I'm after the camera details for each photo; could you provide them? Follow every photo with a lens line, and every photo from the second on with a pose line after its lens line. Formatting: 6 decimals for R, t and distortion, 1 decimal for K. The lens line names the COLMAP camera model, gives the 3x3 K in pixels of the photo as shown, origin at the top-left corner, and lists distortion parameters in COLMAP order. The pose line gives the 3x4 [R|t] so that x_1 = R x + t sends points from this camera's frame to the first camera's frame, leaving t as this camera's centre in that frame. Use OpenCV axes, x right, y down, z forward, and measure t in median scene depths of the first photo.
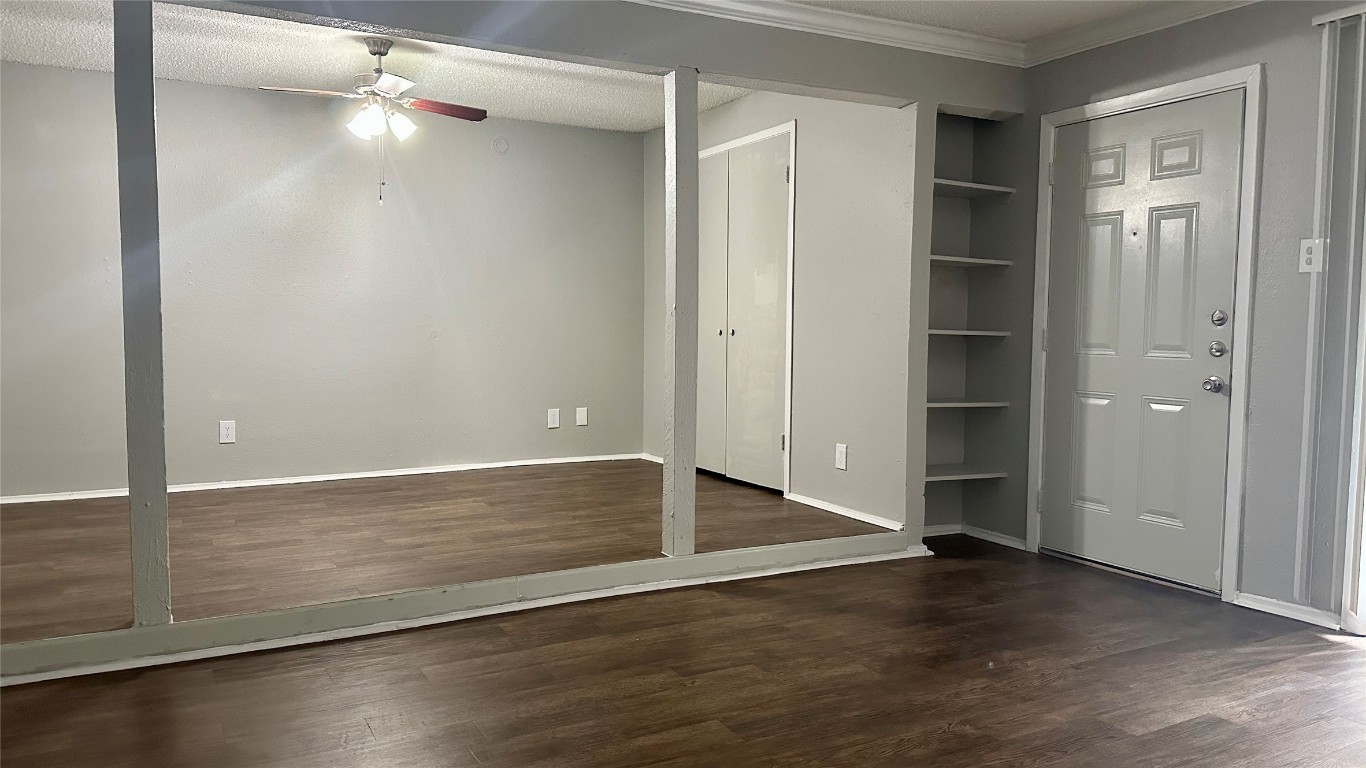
lens RADIAL K [[949.4, 0, 683.0], [0, 949.4, 384.0], [0, 0, 1]] dist [0.119045, -0.178257]
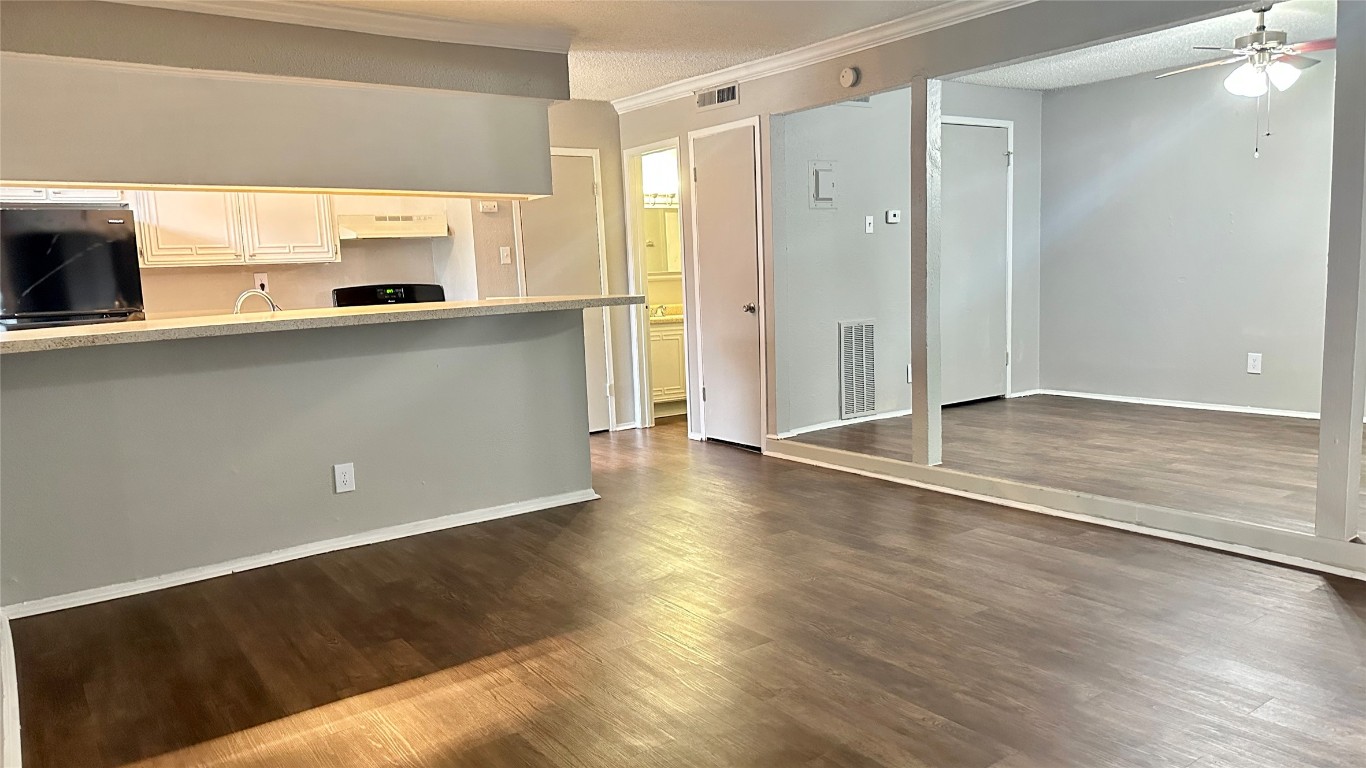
lens RADIAL K [[949.4, 0, 683.0], [0, 949.4, 384.0], [0, 0, 1]] dist [0.119045, -0.178257]
pose [[0.125018, 0.109427, -0.986102, 1.026483], [-0.018917, 0.993981, 0.107904, -0.062109], [0.991974, 0.005164, 0.126335, 0.372100]]
